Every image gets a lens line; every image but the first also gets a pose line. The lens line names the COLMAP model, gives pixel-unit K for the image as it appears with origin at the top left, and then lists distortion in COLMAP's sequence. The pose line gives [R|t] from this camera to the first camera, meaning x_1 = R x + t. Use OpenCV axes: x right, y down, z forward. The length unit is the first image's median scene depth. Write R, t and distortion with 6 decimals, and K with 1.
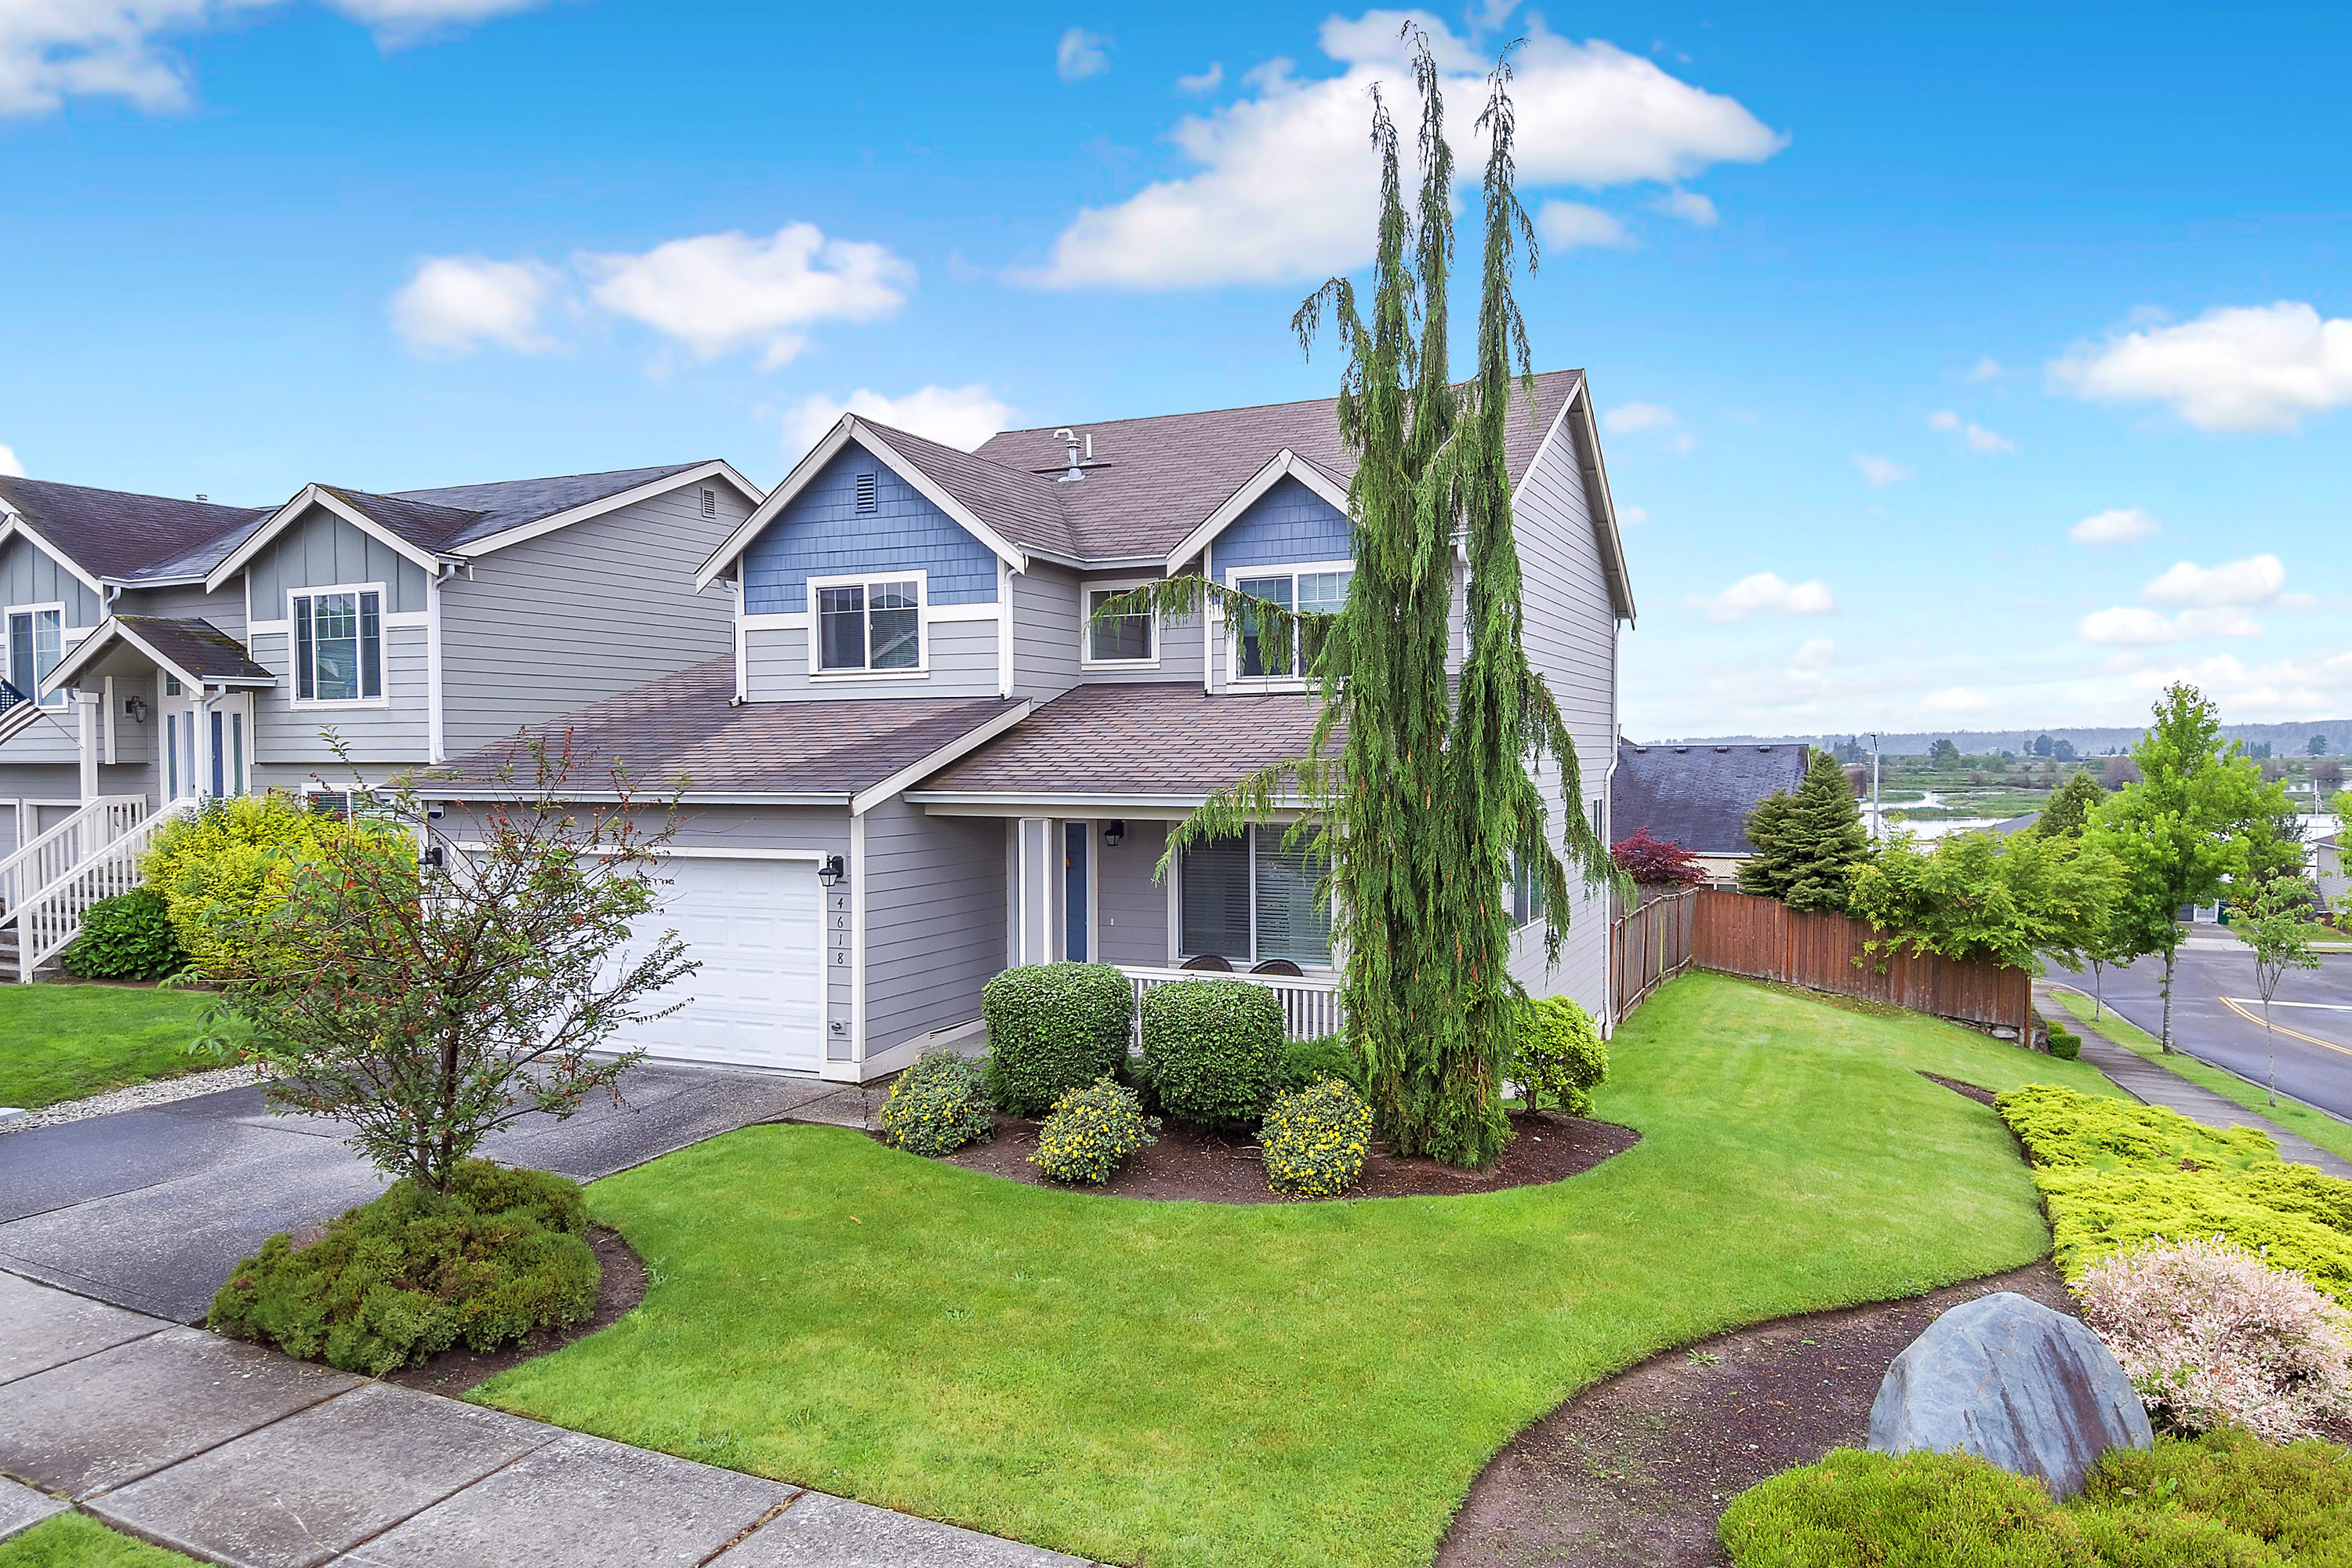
lens RADIAL K [[1425.5, 0, 1290.2], [0, 1425.5, 794.5], [0, 0, 1]] dist [0.057825, -0.073813]
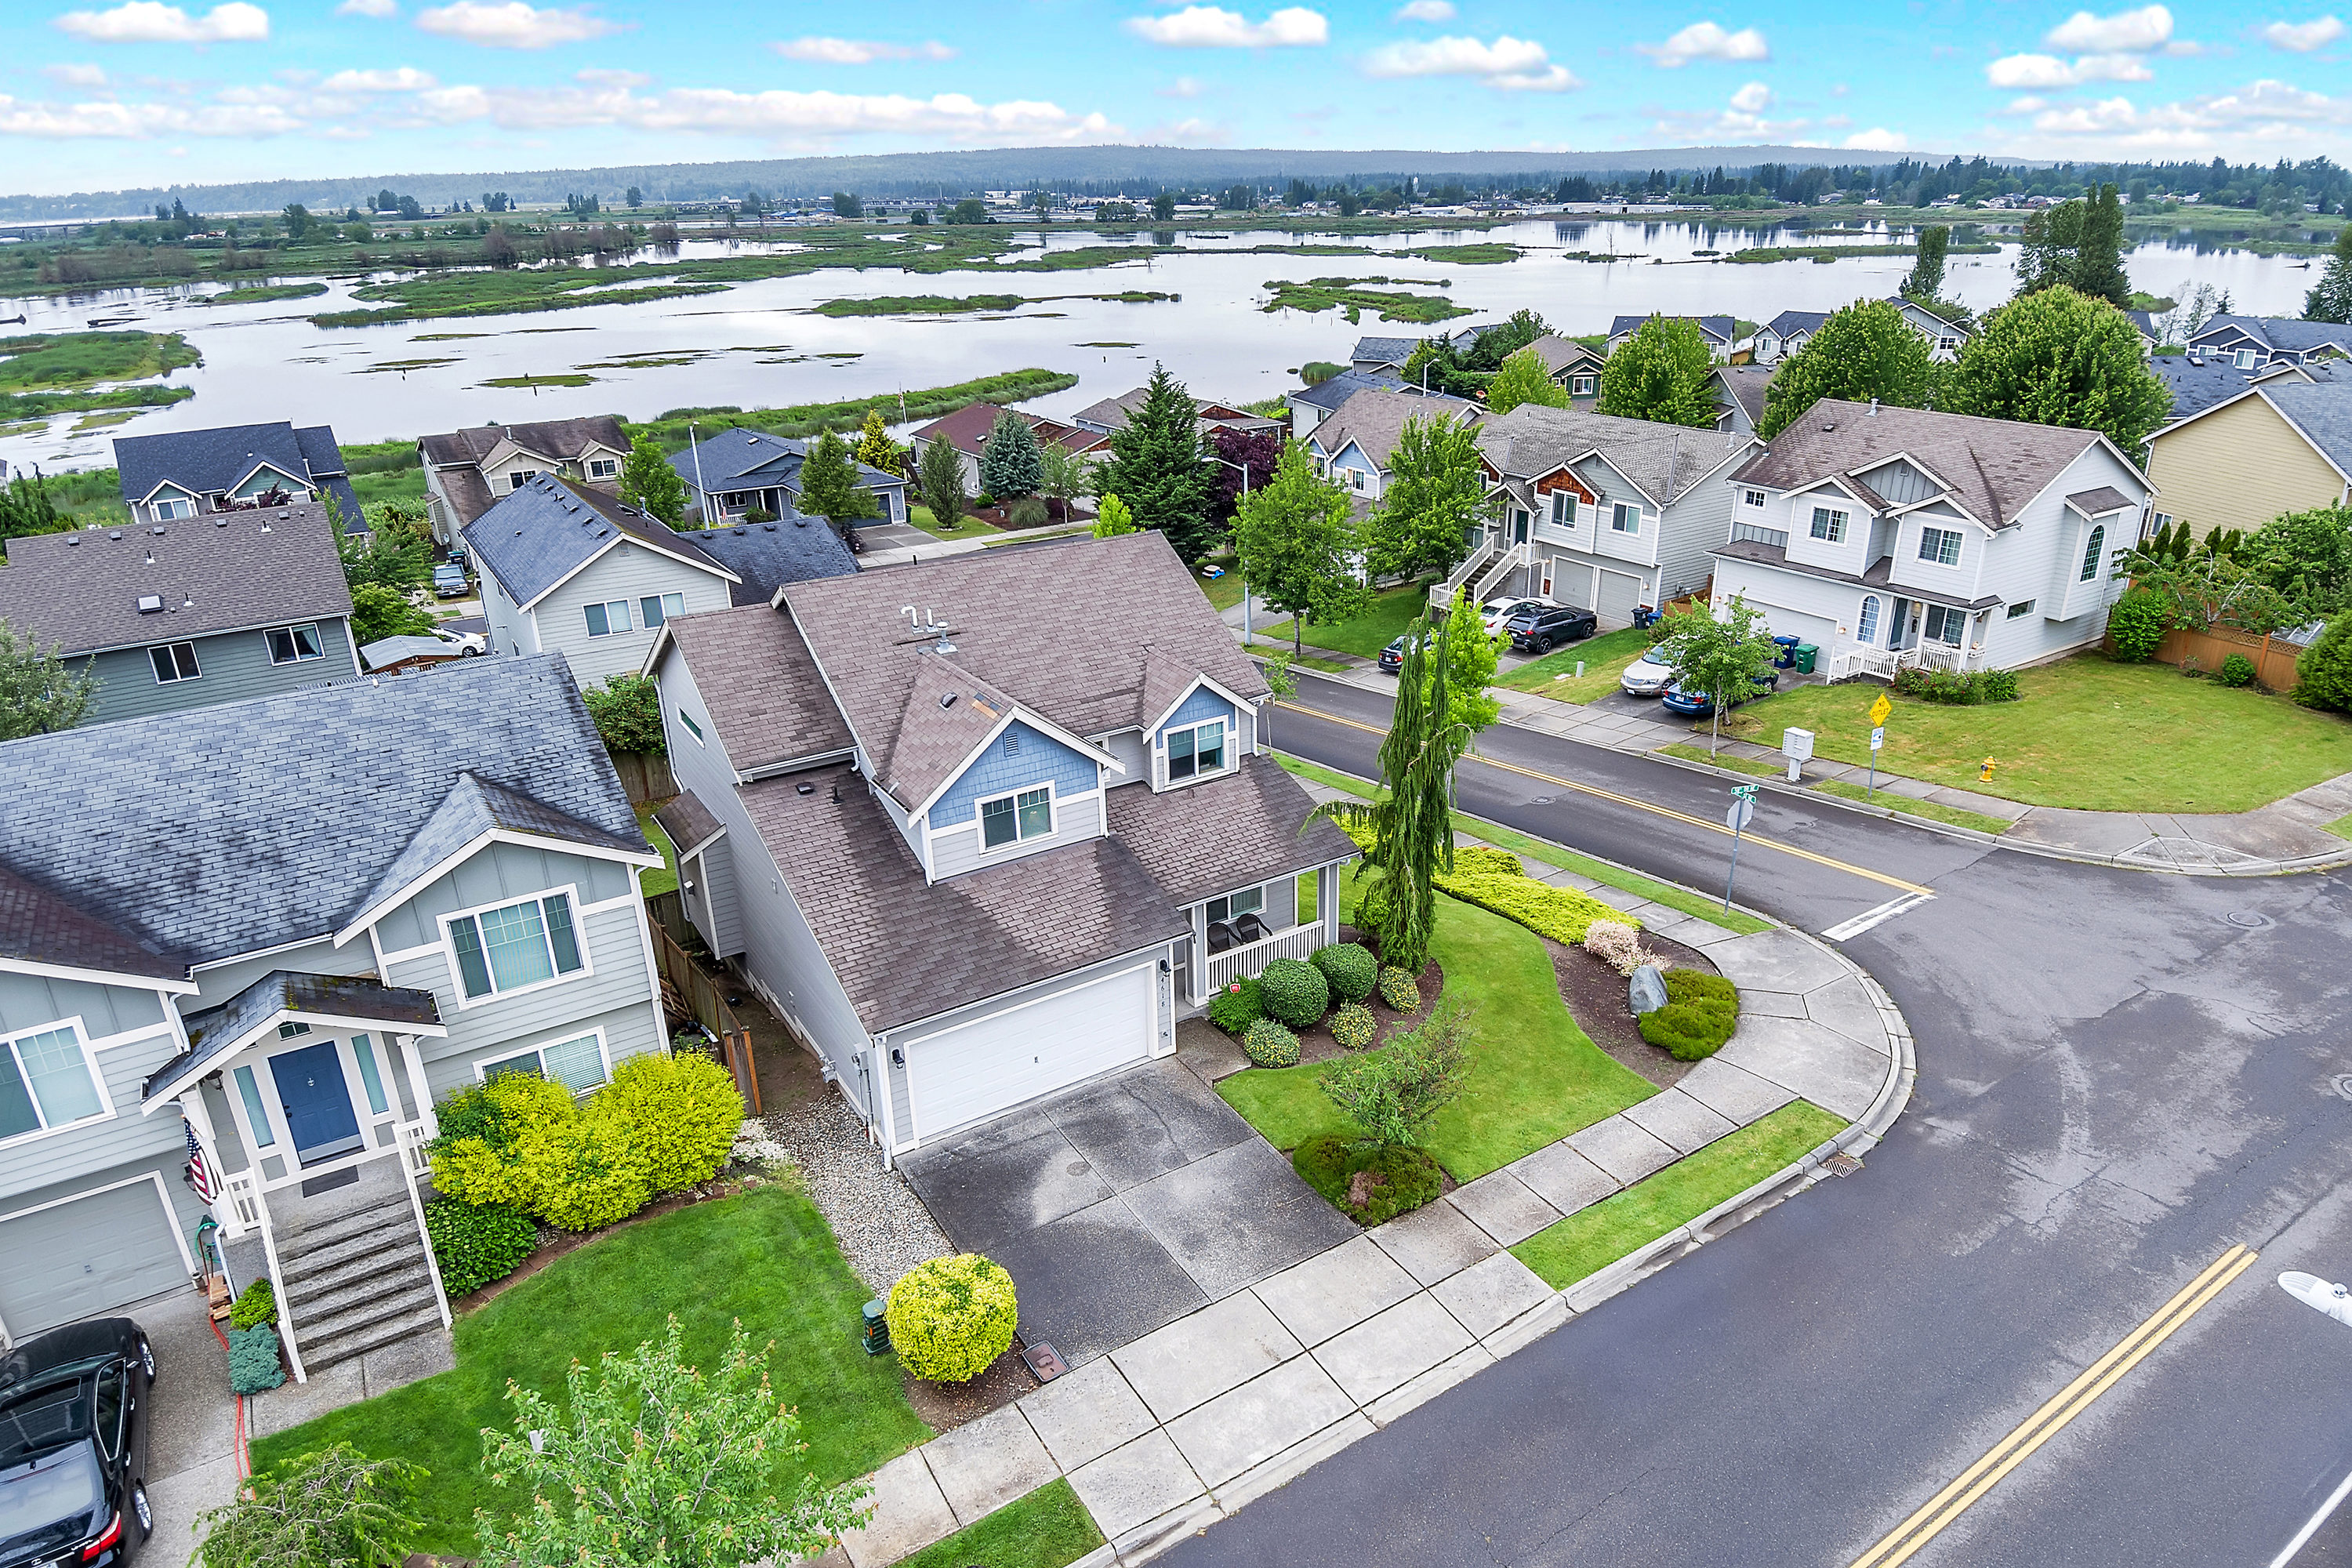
lens RADIAL K [[1328.9, 0, 1176.0], [0, 1328.9, 784.0], [0, 0, 1]] dist [0.042012, -0.054158]
pose [[0.593390, -0.316991, 0.739868, -1.425698], [0.045069, 0.930831, 0.362661, -0.765047], [-0.803652, -0.181854, 0.566632, -0.021929]]
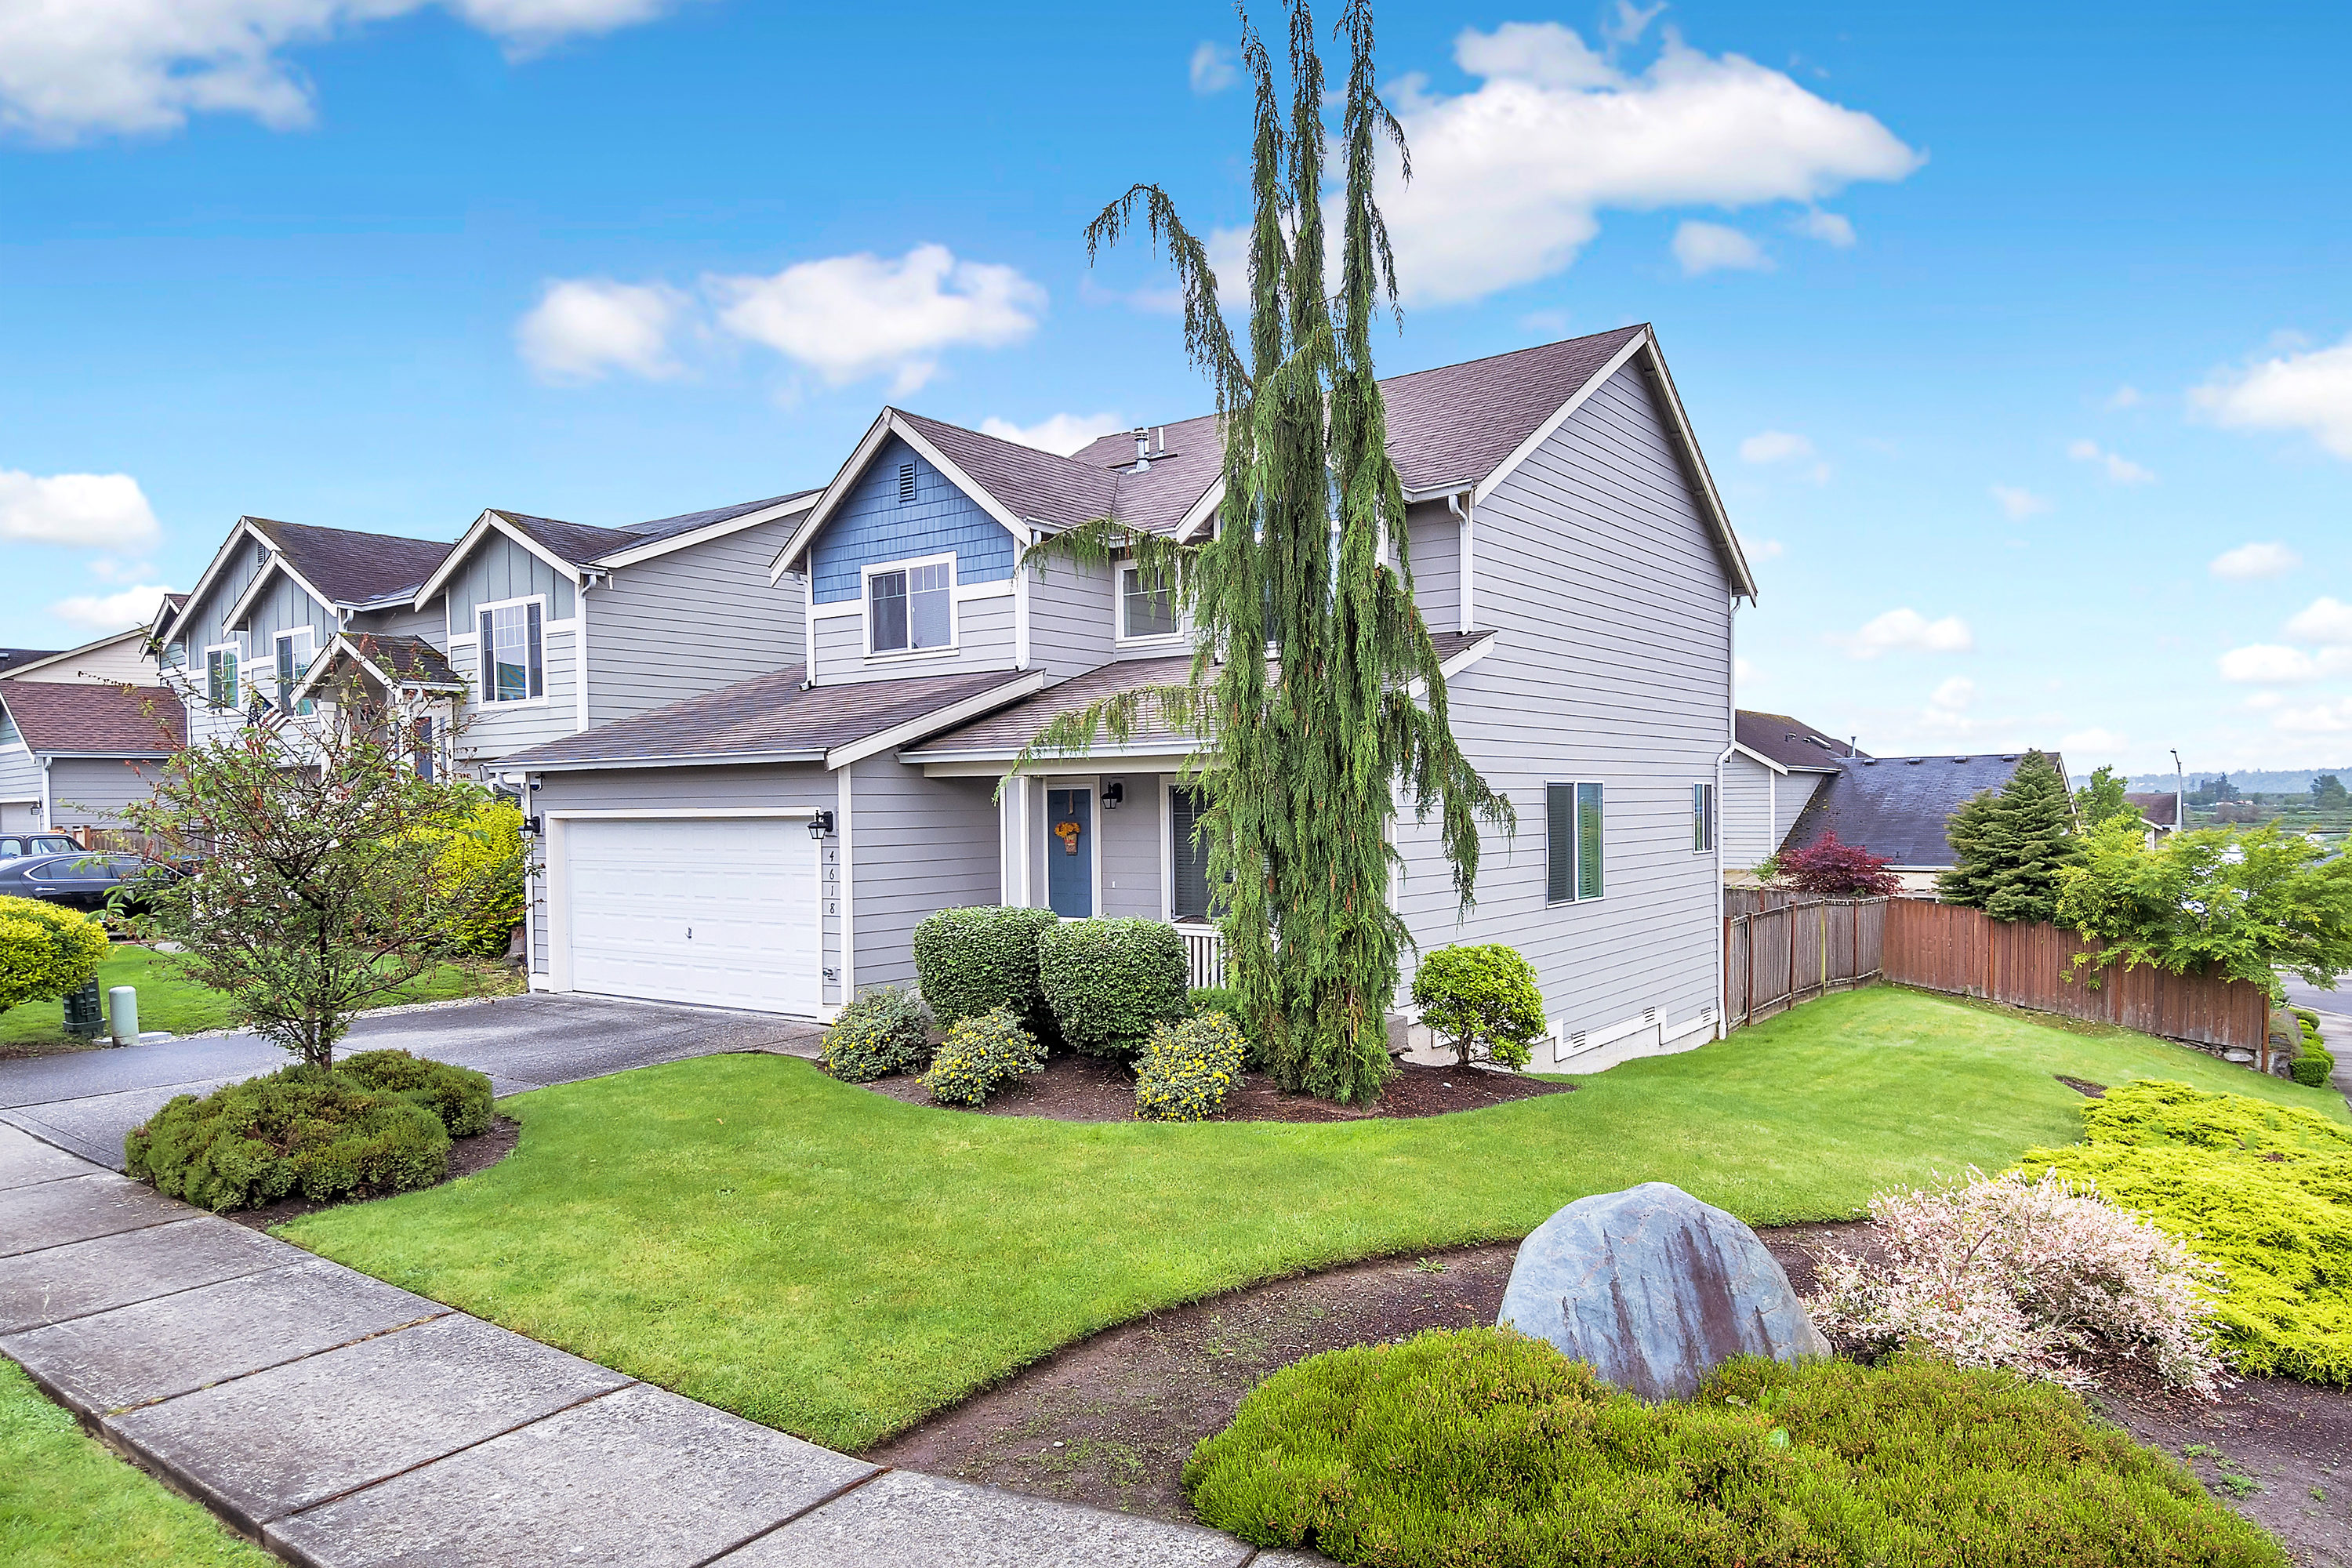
lens RADIAL K [[1410.2, 0, 1299.8], [0, 1410.2, 825.1], [0, 0, 1]] dist [0.062980, -0.075196]
pose [[0.981001, -0.006707, -0.193885, 0.203656], [0.005028, 0.999946, -0.009149, 0.057500], [0.193935, 0.008000, 0.980982, 0.034744]]
